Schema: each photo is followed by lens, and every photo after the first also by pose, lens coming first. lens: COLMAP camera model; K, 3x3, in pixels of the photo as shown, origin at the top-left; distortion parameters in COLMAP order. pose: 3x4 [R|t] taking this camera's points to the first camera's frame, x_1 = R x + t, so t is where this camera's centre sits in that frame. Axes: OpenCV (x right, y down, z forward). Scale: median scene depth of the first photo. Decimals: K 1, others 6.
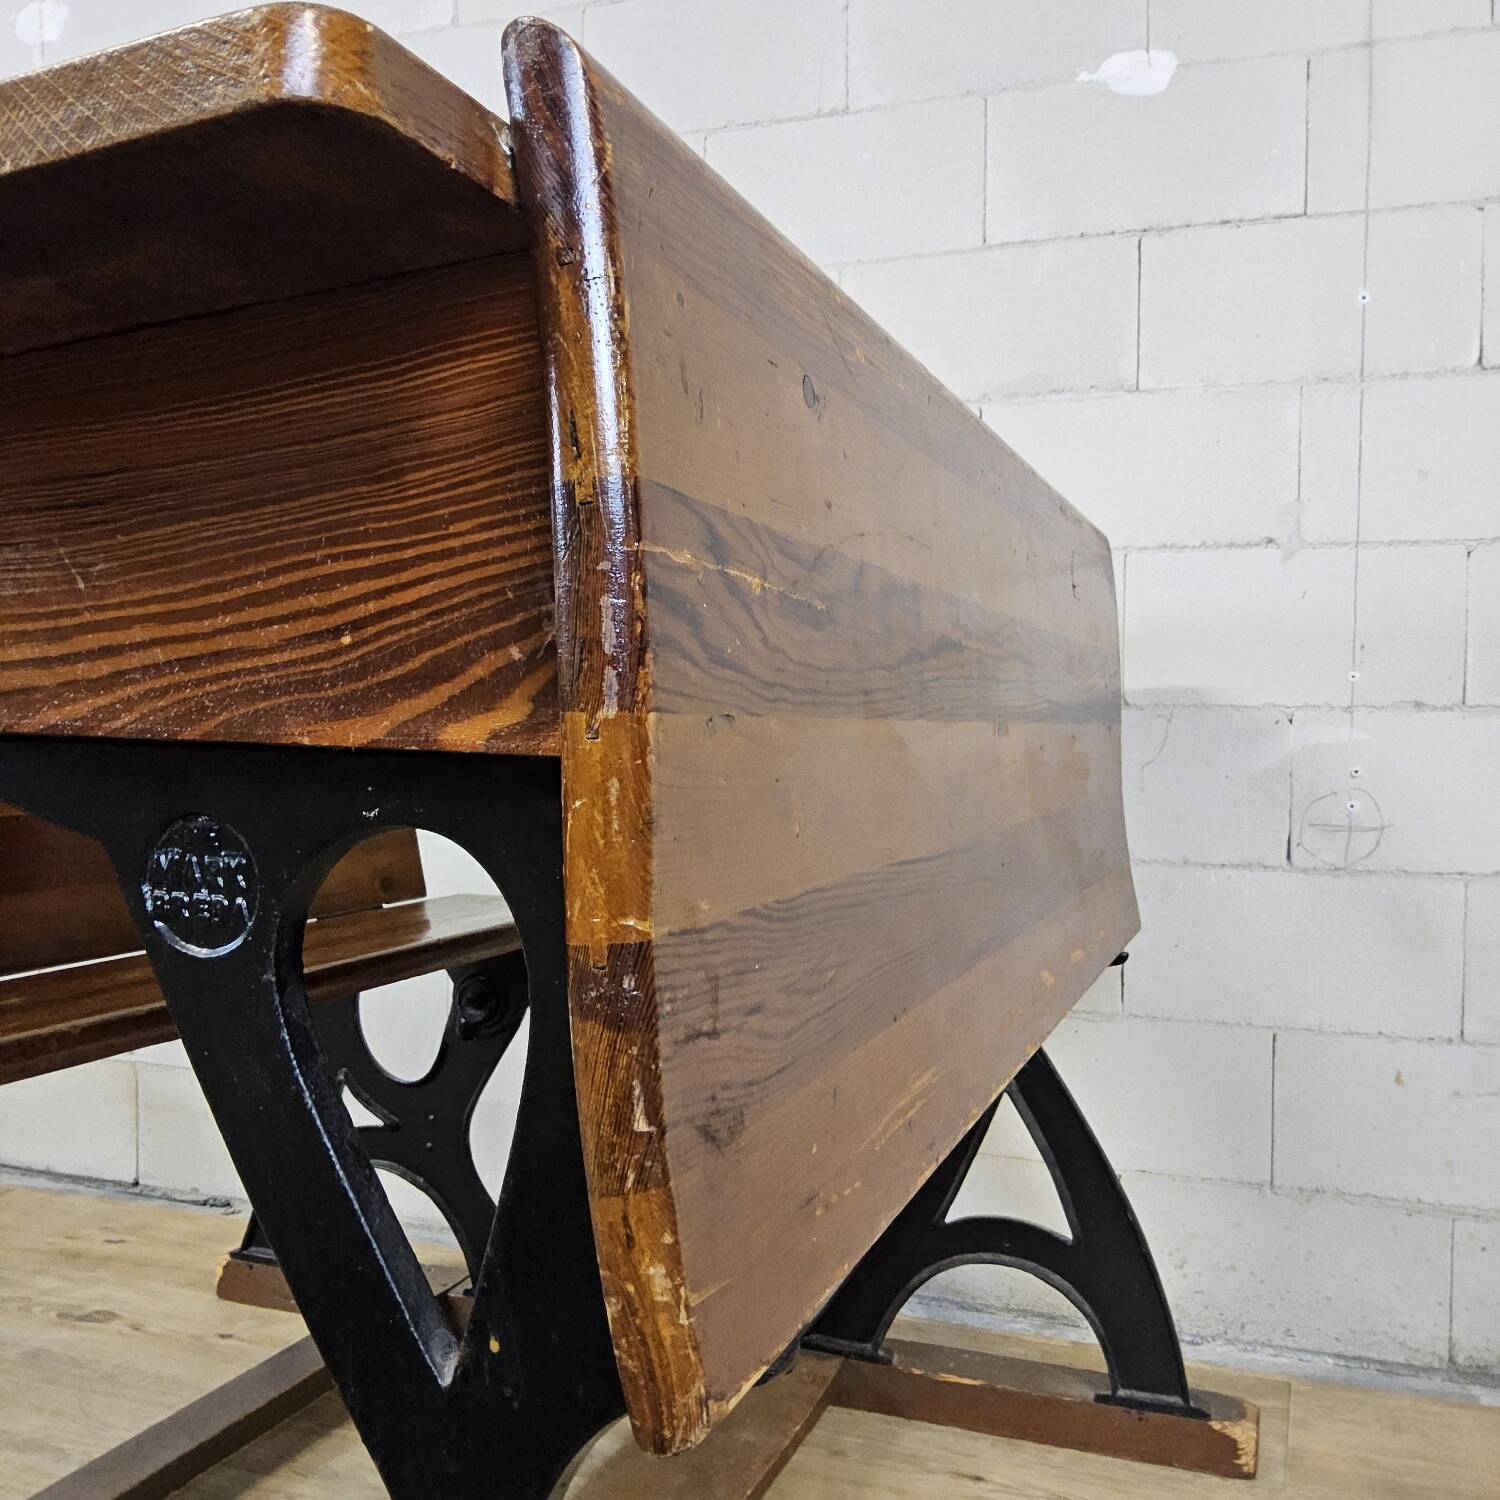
lens RADIAL K [[1523.2, 0, 747.8], [0, 1523.2, 774.7], [0, 0, 1]] dist [0.009474, 0.000000]
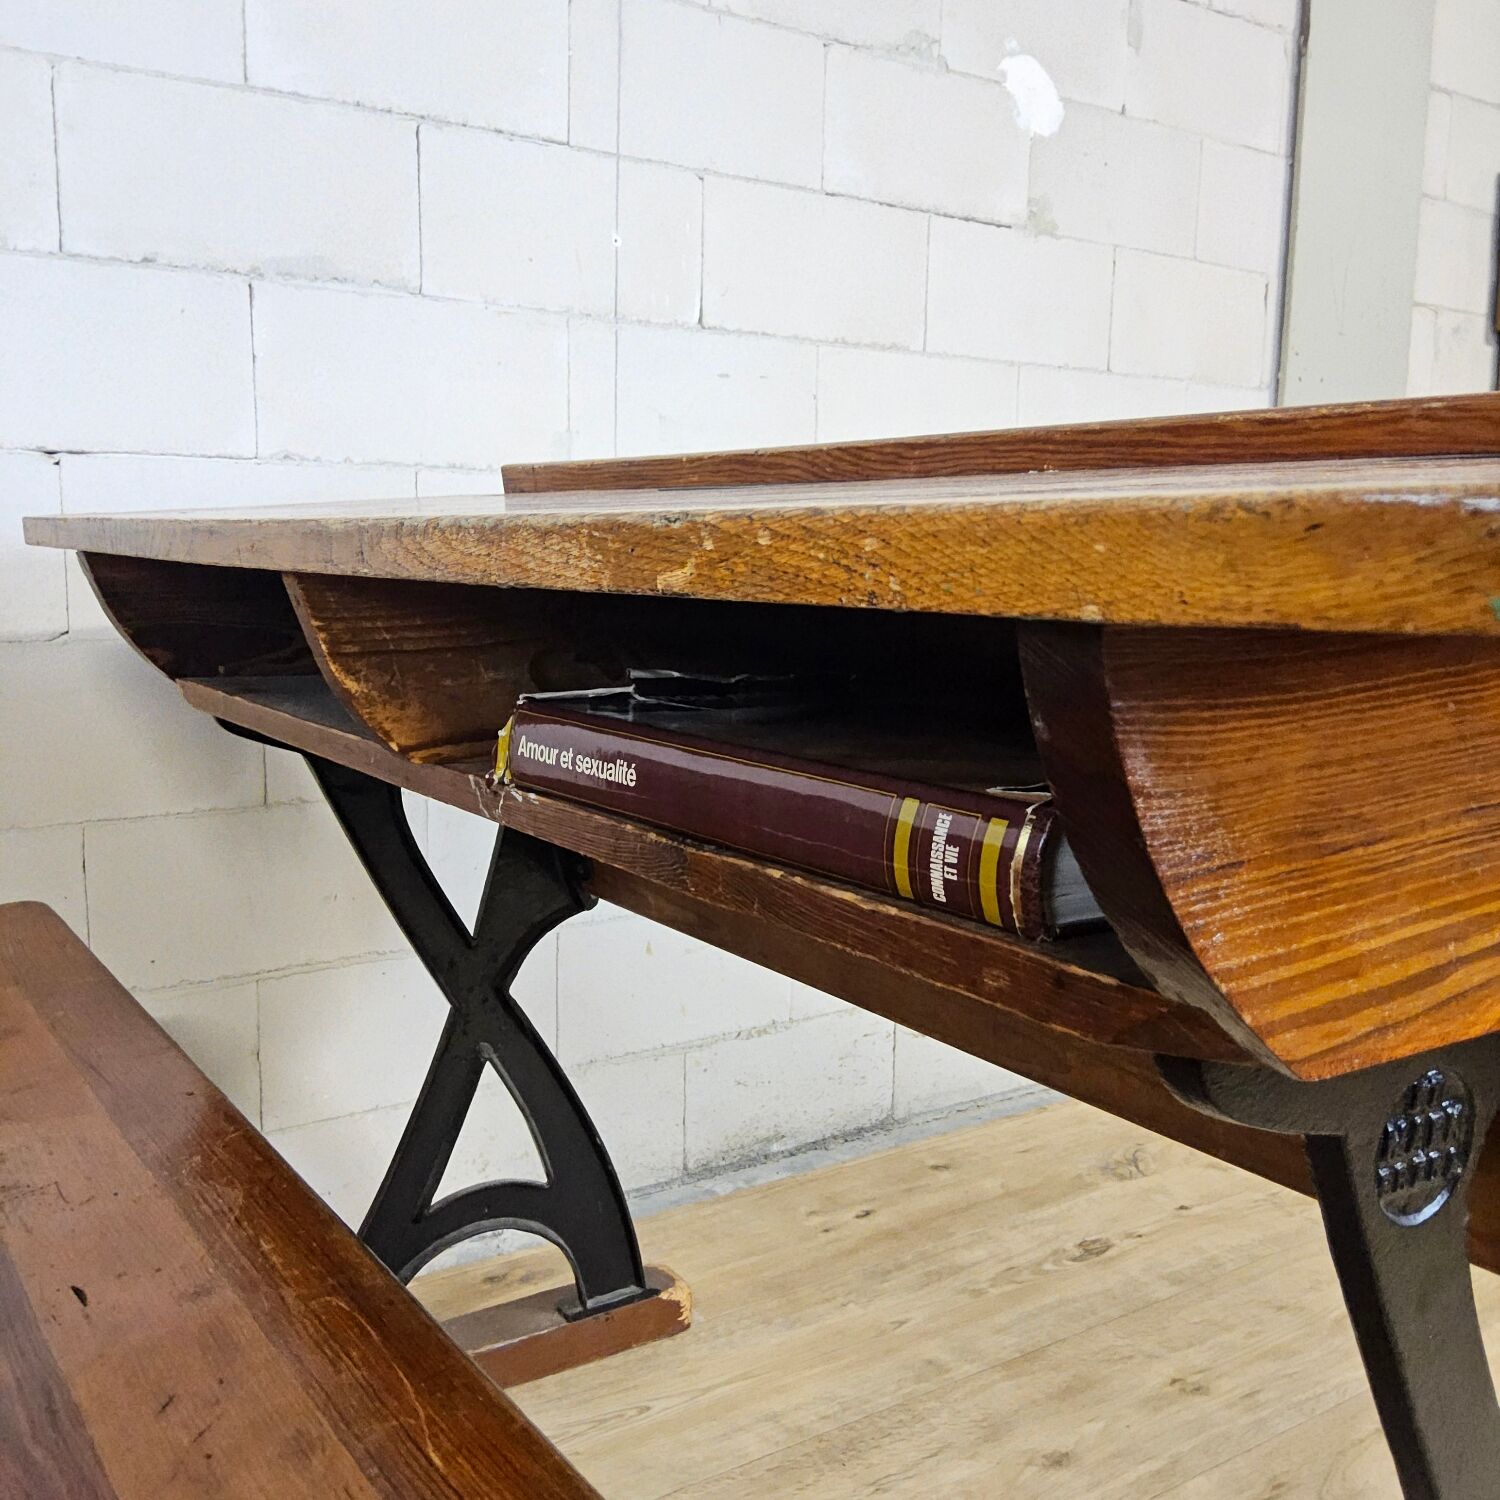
lens RADIAL K [[1523.2, 0, 752.1], [0, 1523.2, 759.8], [0, 0, 1]] dist [0.009474, 0.000000]
pose [[0.566154, -0.117337, 0.815906, -0.458530], [0.012348, 0.990913, 0.133937, -0.097444], [-0.824207, -0.065754, 0.562458, 0.304801]]
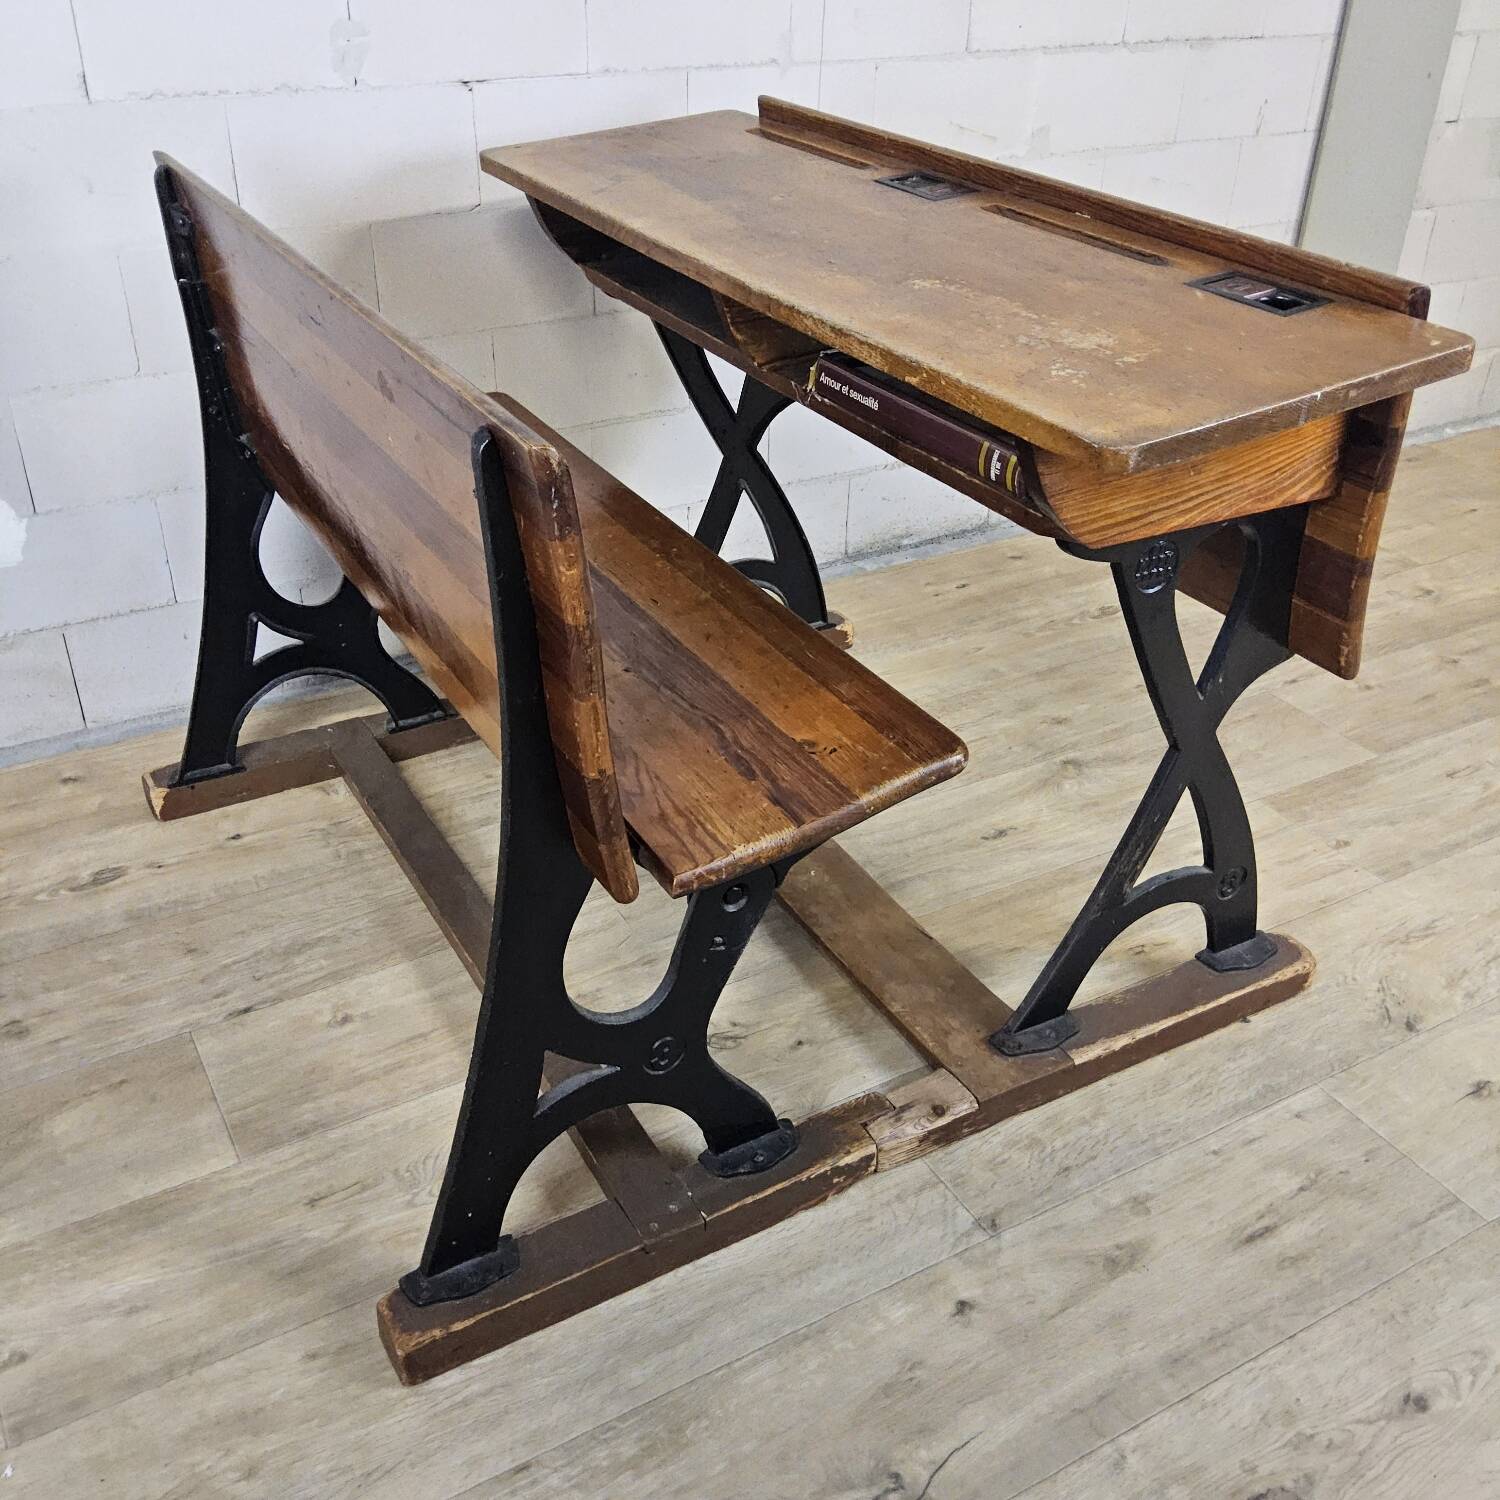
lens RADIAL K [[1523.2, 0, 731.5], [0, 1523.2, 785.7], [0, 0, 1]] dist [0.009474, 0.000000]
pose [[0.637256, -0.411871, 0.651357, -0.937668], [0.011013, 0.849984, 0.526694, -0.344108], [-0.770573, -0.328466, 0.546193, 0.019314]]
